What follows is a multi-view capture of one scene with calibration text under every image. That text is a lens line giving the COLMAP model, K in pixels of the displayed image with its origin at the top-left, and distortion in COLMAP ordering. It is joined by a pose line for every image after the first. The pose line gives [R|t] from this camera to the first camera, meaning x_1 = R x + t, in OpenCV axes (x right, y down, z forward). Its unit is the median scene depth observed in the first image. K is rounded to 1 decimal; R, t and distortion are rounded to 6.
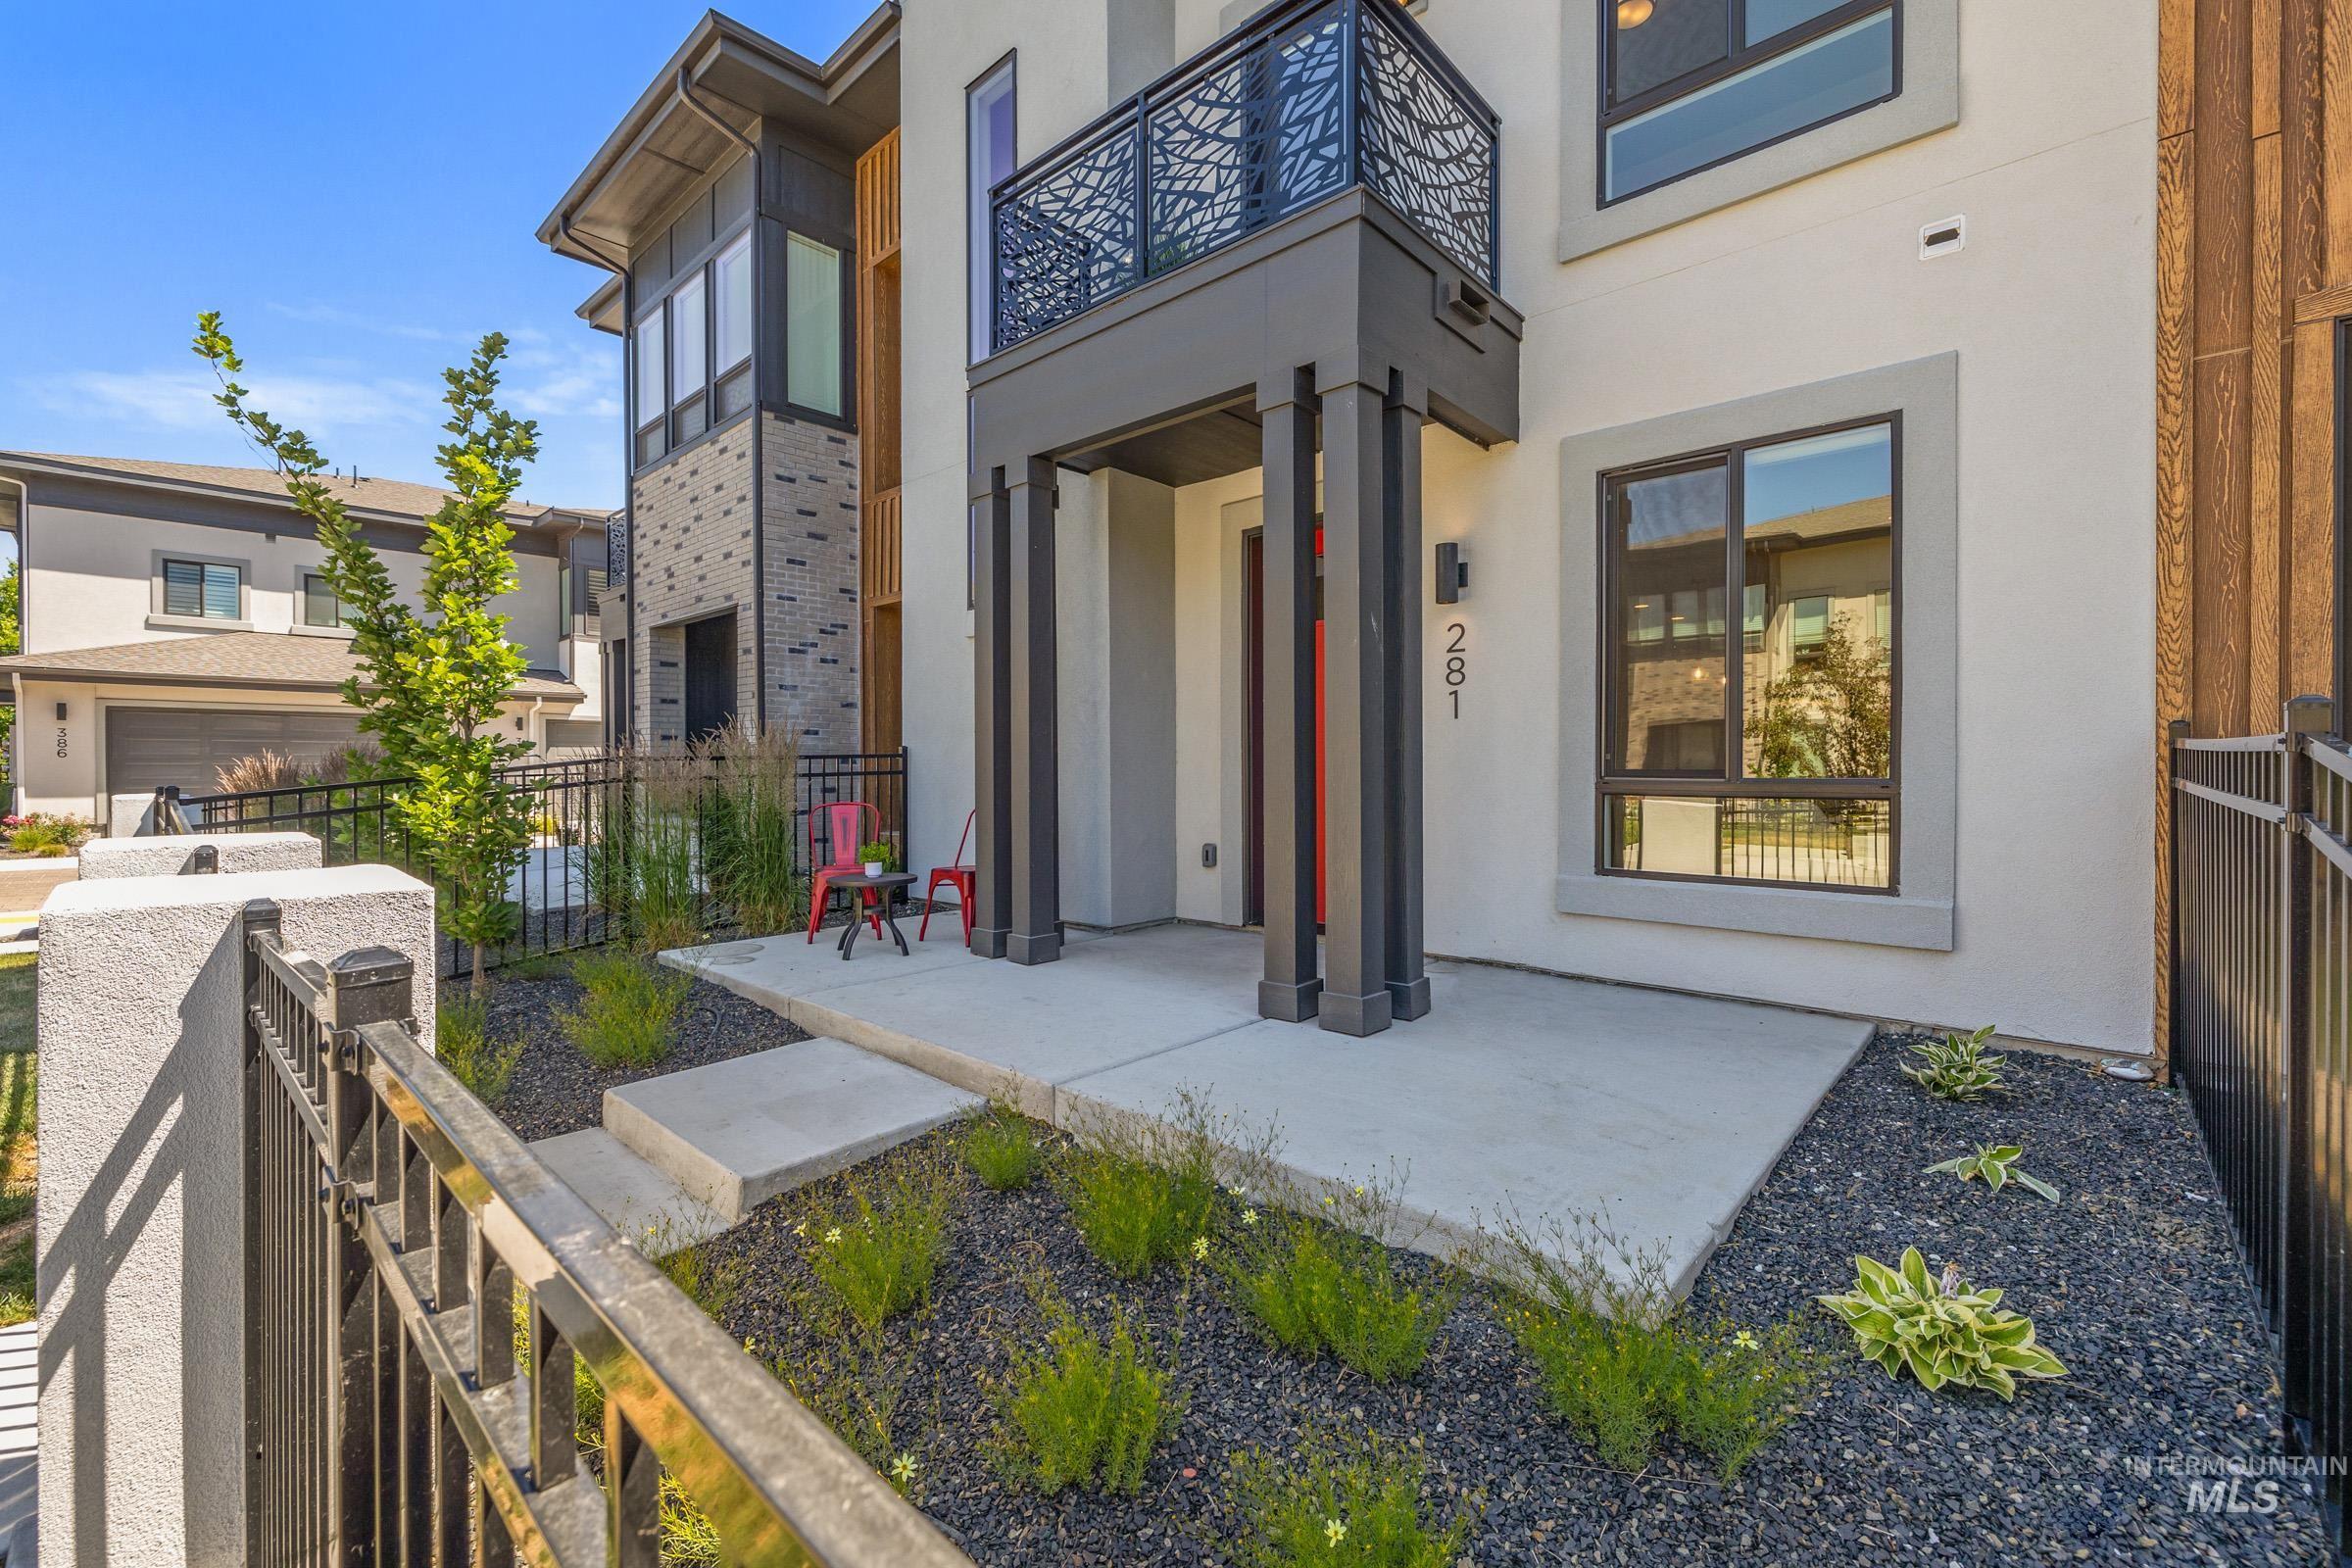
lens RADIAL K [[981.4, 0, 1178.9], [0, 981.4, 773.8], [0, 0, 1]] dist [0.001045, 0.000065]
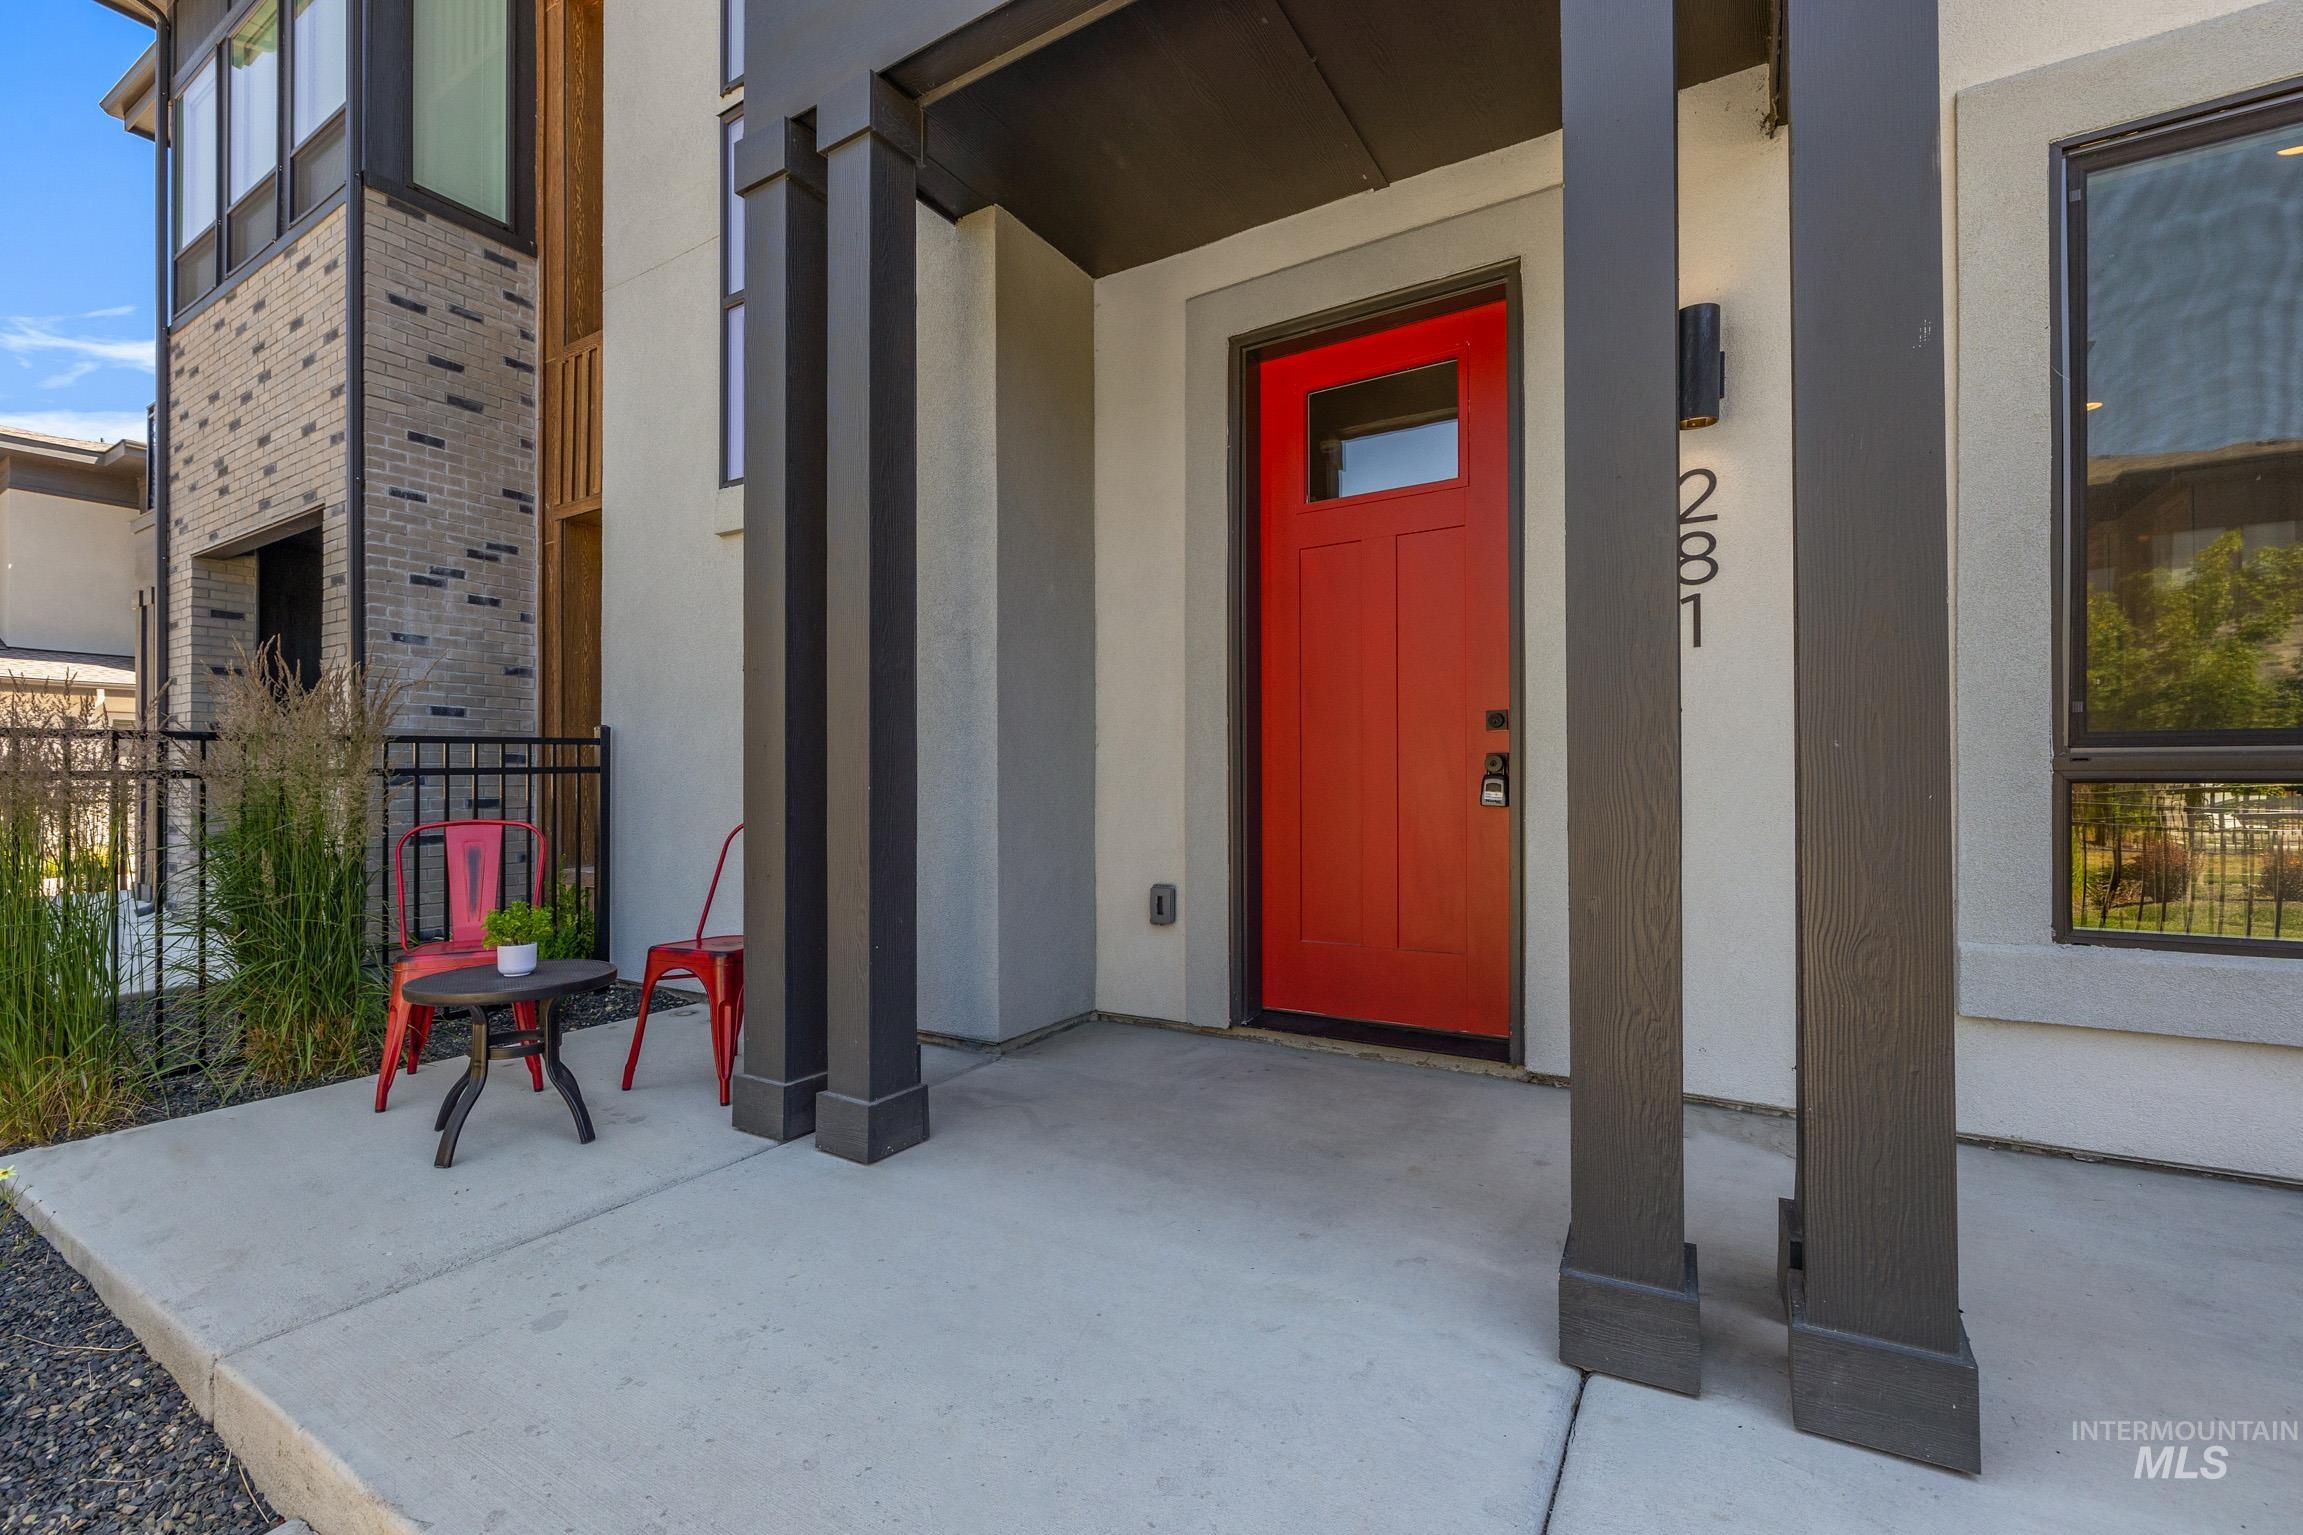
lens RADIAL K [[993.6, 0, 1112.2], [0, 993.6, 766.4], [0, 0, 1]] dist [0.000979, 0.000225]
pose [[0.983602, -0.000236, 0.180351, -0.072278], [0.005013, 0.999648, -0.026035, 0.011764], [-0.180282, 0.026512, 0.983258, 0.298367]]
